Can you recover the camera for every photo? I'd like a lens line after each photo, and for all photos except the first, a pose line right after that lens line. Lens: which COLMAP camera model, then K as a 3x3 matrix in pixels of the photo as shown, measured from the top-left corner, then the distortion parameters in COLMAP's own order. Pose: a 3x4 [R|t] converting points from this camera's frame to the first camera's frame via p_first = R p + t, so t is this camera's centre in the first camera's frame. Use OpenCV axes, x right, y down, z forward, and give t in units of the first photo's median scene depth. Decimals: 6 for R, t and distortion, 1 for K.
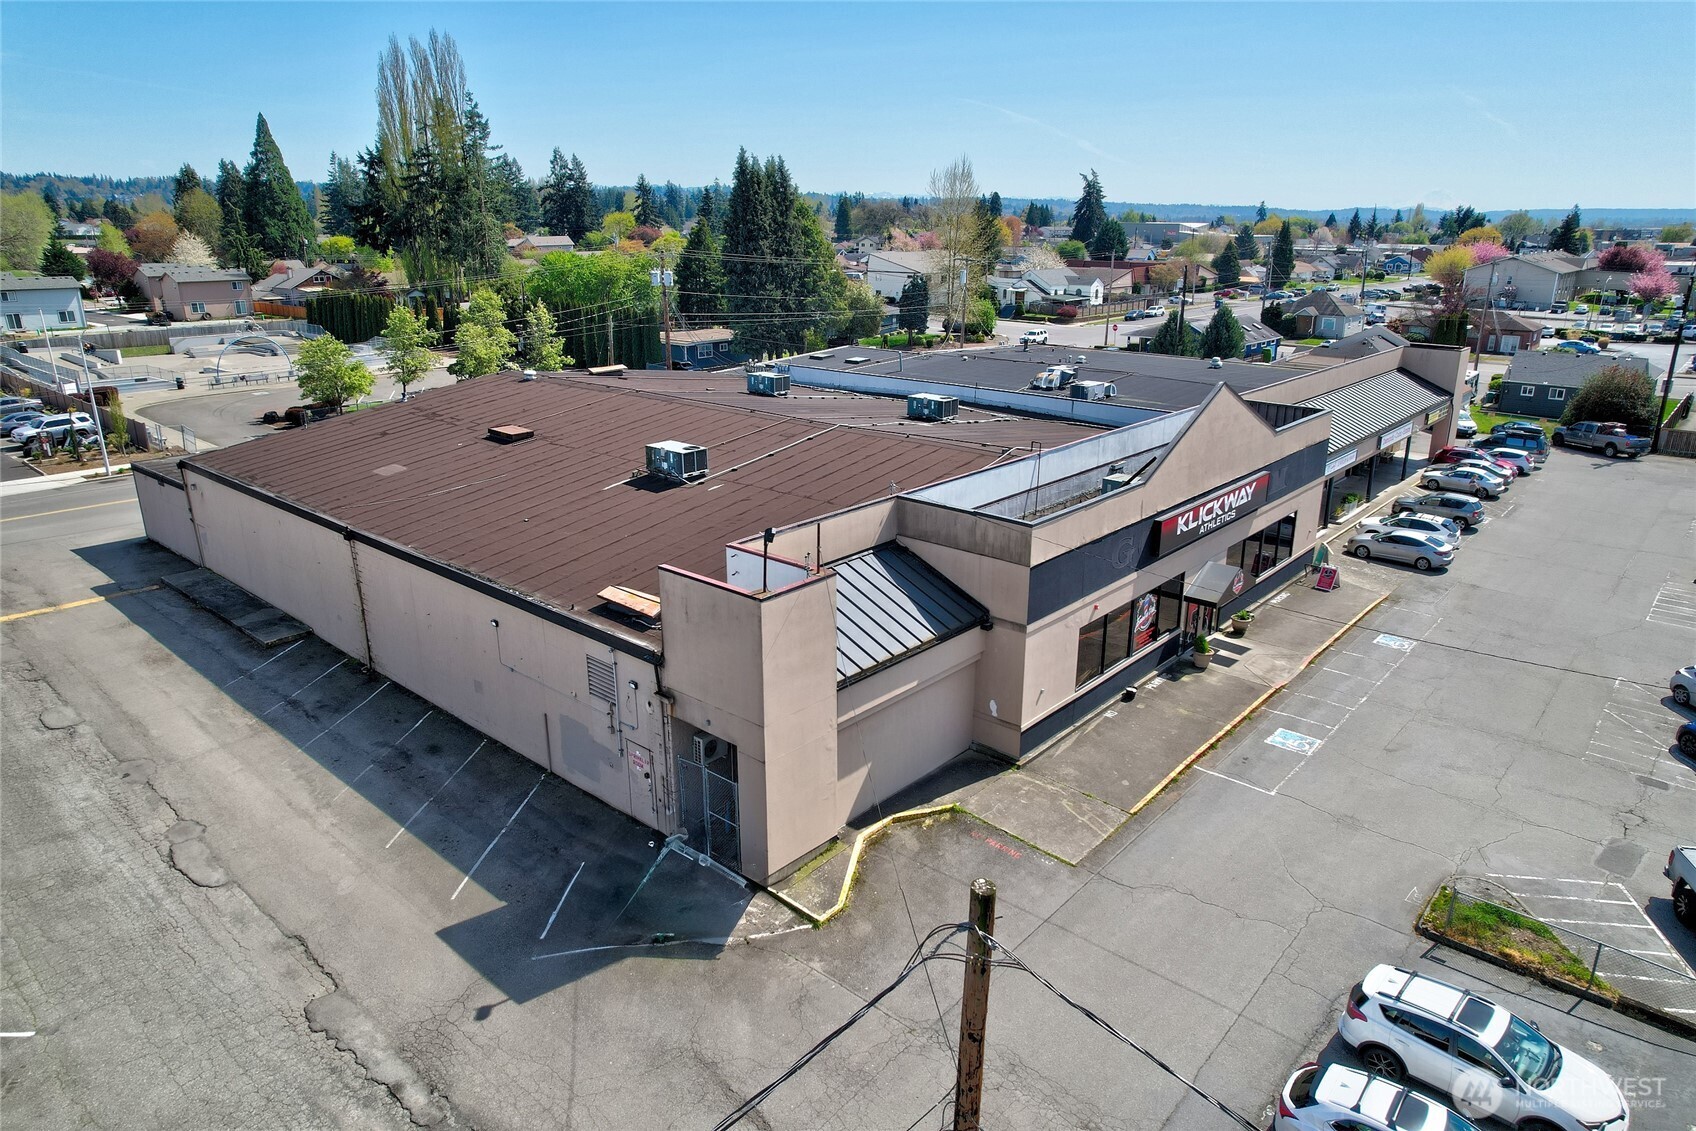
lens RADIAL K [[1082.0, 0, 848.0], [0, 1082.0, 565.5], [0, 0, 1]] dist [-0.064309, 0.052740]
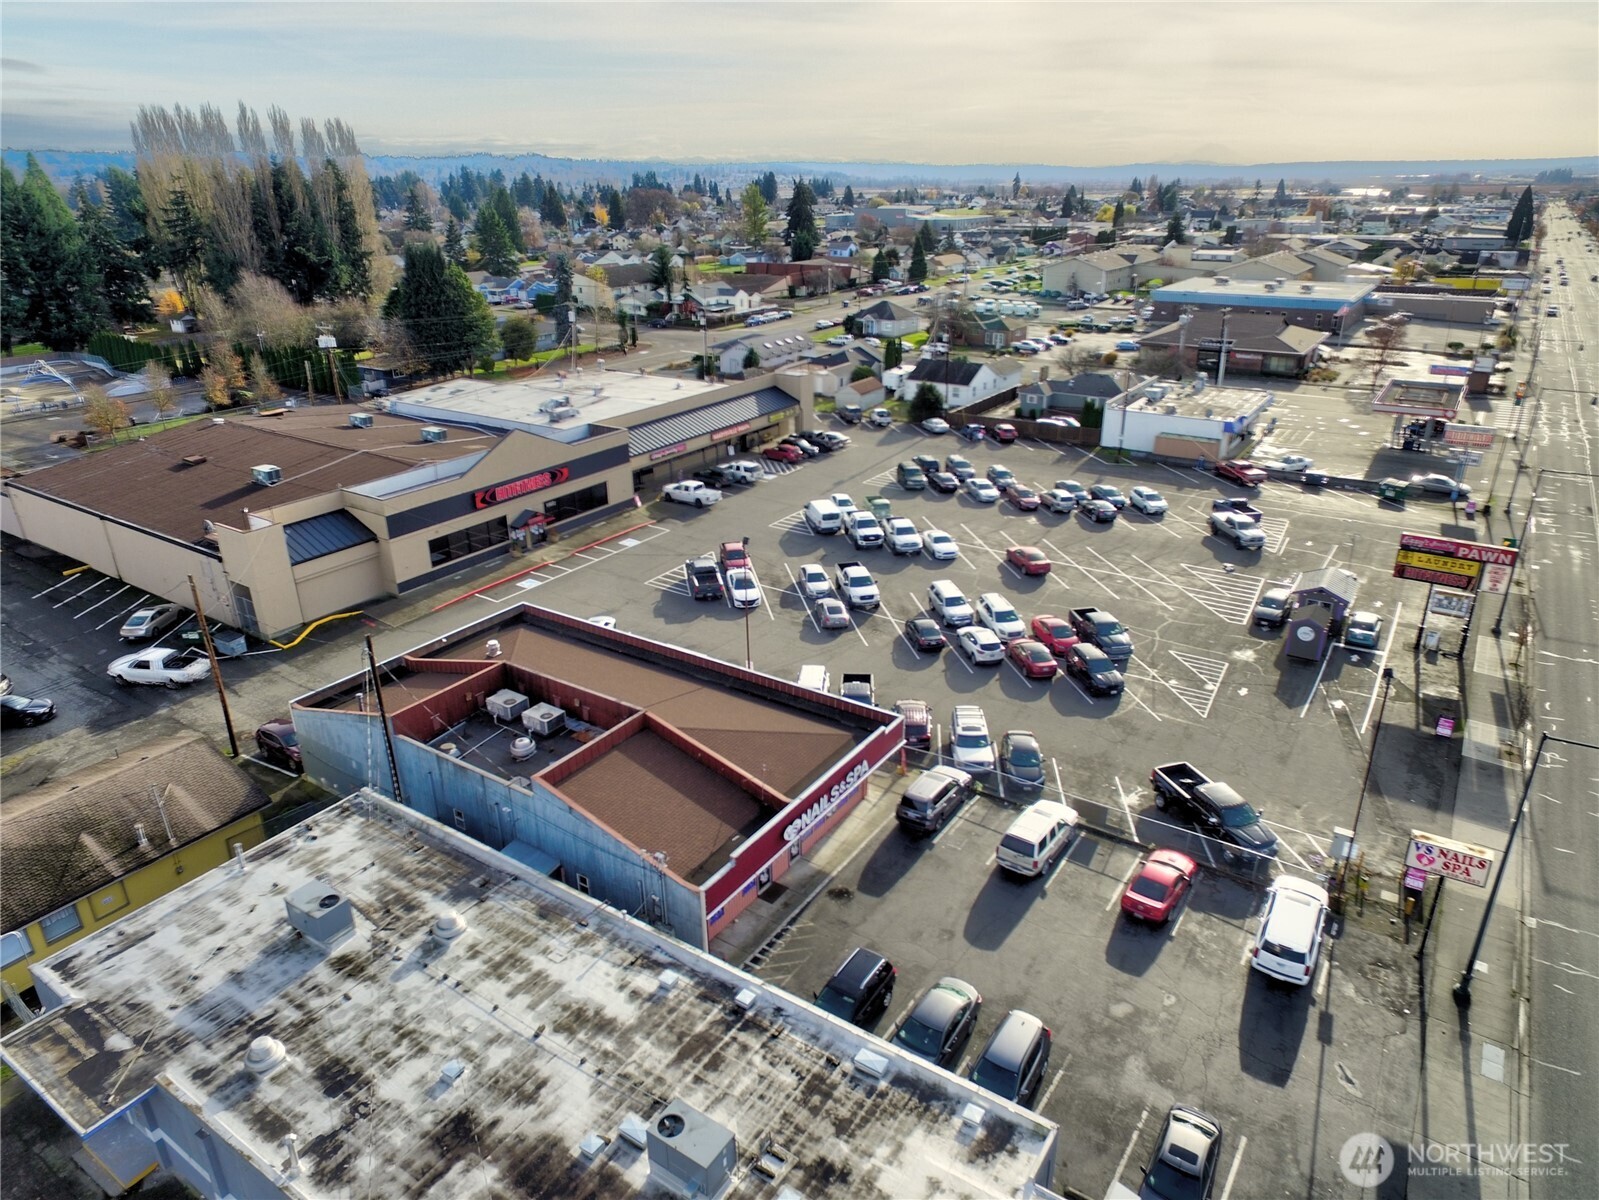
lens RADIAL K [[995.6, 0, 803.9], [0, 995.6, 604.1], [0, 0, 1]] dist [-0.003417, 0.003208]
pose [[0.991288, -0.062792, 0.115781, 0.683370], [0.052385, 0.994487, 0.090837, 0.035143], [-0.120846, -0.083980, 0.989113, -1.145103]]
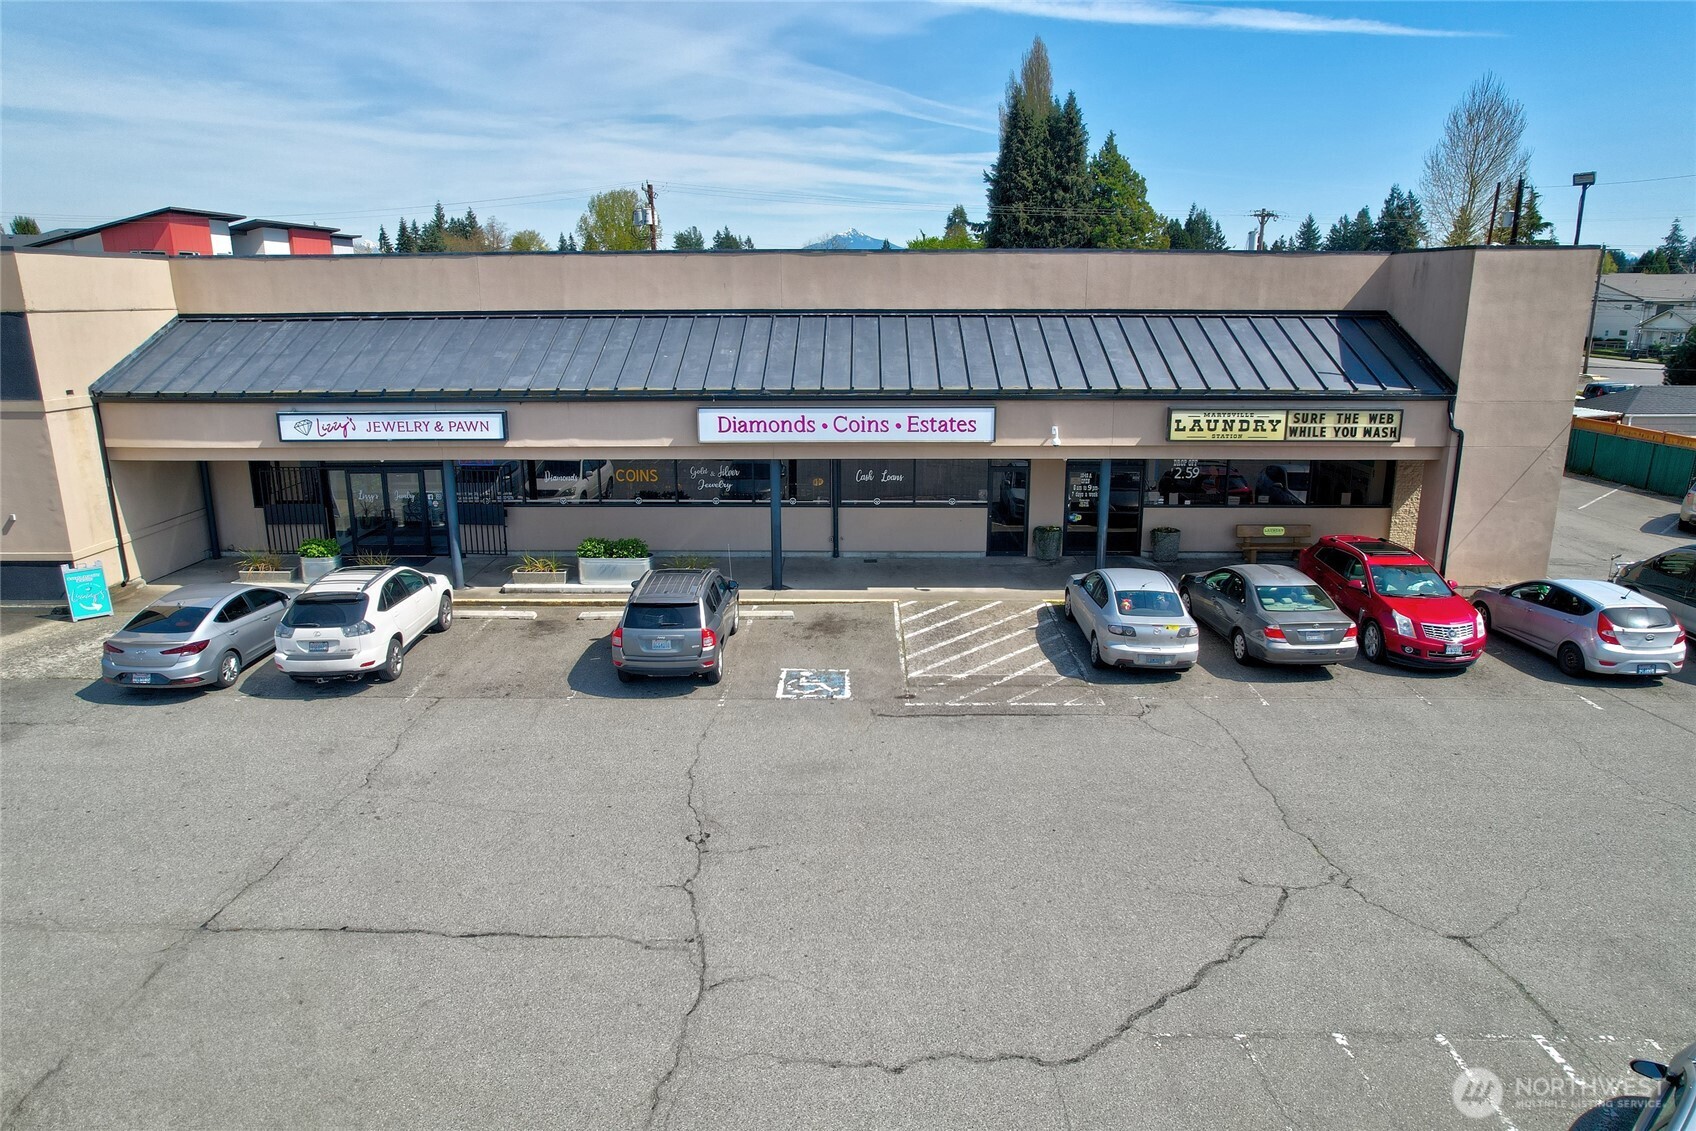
lens RADIAL K [[1082.0, 0, 848.0], [0, 1082.0, 565.5], [0, 0, 1]] dist [-0.064309, 0.052740]
pose [[0.652139, 0.184523, -0.735300, 1.285033], [-0.232438, 0.971879, 0.037743, -0.143923], [0.721586, 0.146298, 0.676690, 1.220246]]
